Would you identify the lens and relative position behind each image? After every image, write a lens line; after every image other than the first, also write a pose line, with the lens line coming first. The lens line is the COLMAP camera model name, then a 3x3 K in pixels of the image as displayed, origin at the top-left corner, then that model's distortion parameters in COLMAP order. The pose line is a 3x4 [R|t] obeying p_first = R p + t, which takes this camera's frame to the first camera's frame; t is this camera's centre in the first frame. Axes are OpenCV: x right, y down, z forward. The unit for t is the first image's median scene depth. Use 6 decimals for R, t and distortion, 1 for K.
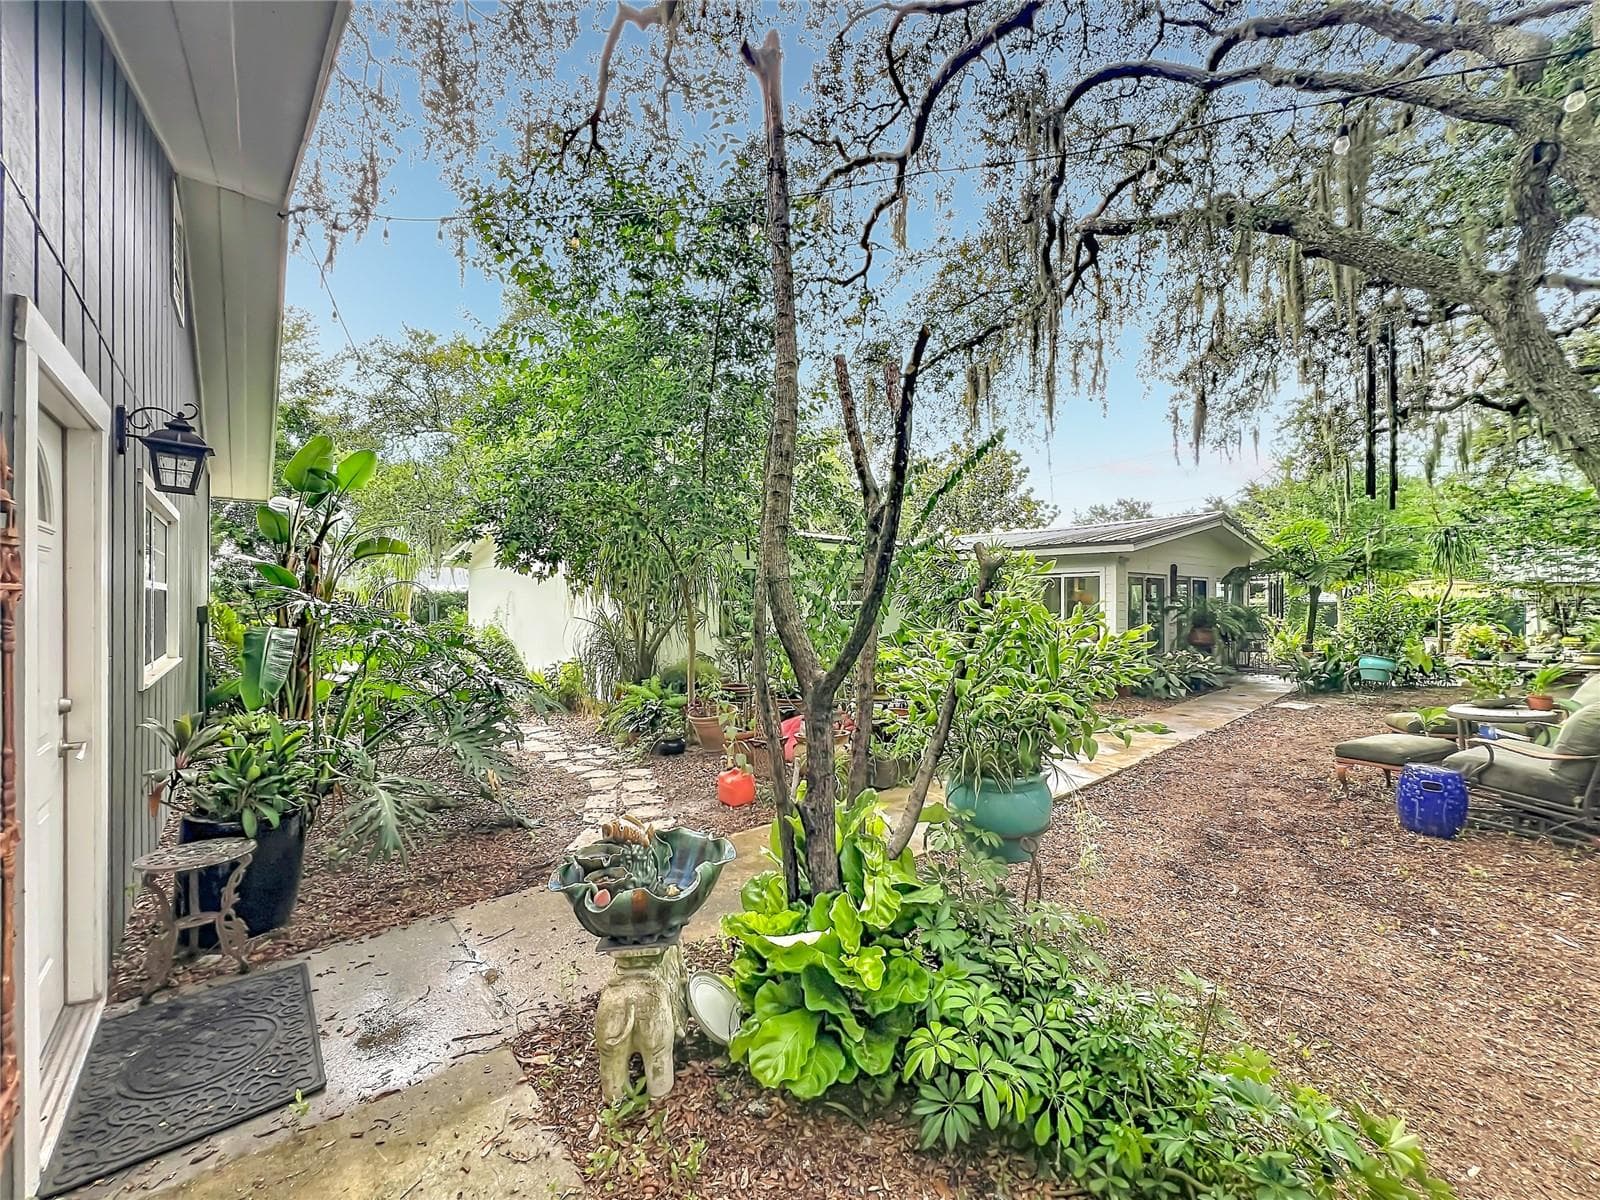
lens RADIAL K [[641.9, 0, 796.2], [0, 641.9, 599.8], [0, 0, 1]] dist [-0.000392, -0.000412]
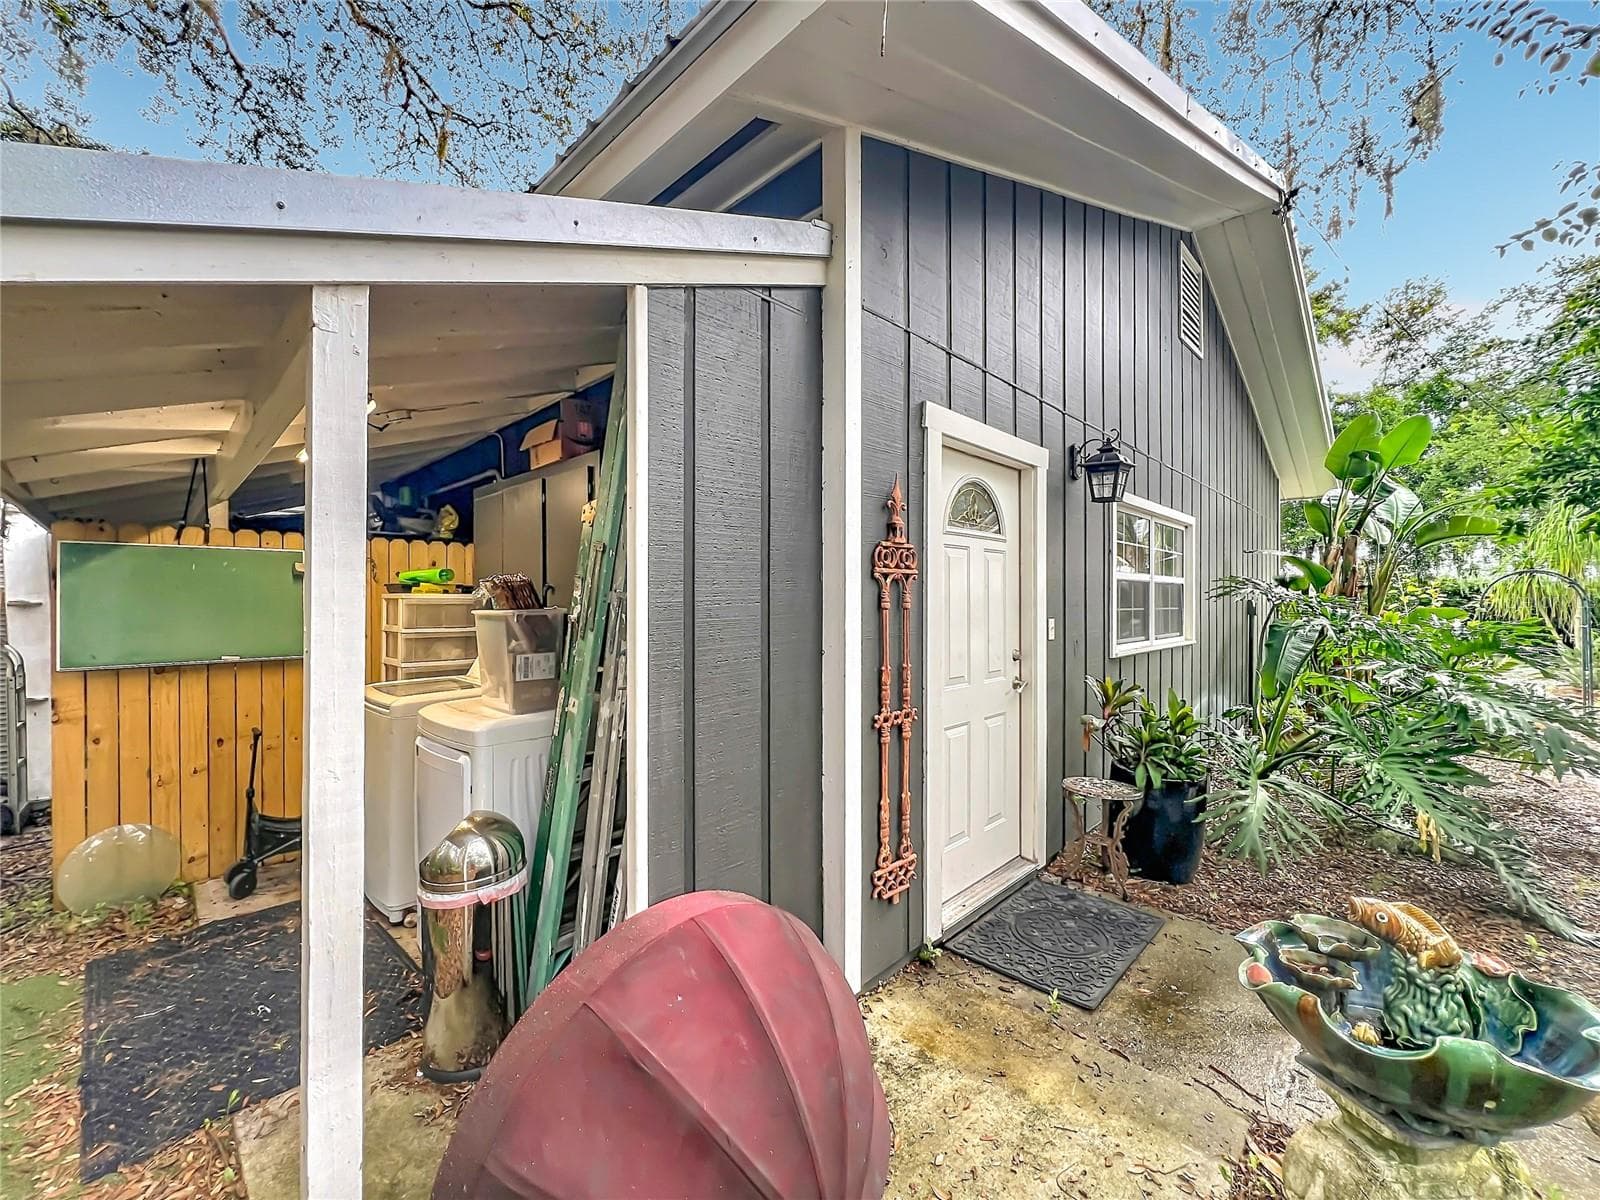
lens RADIAL K [[641.9, 0, 796.2], [0, 641.9, 599.8], [0, 0, 1]] dist [-0.000392, -0.000412]
pose [[0.094322, 0.001176, -0.995541, 0.244719], [-0.002715, 0.999996, 0.000924, 0.027724], [0.995538, 0.002615, 0.094325, 0.272152]]
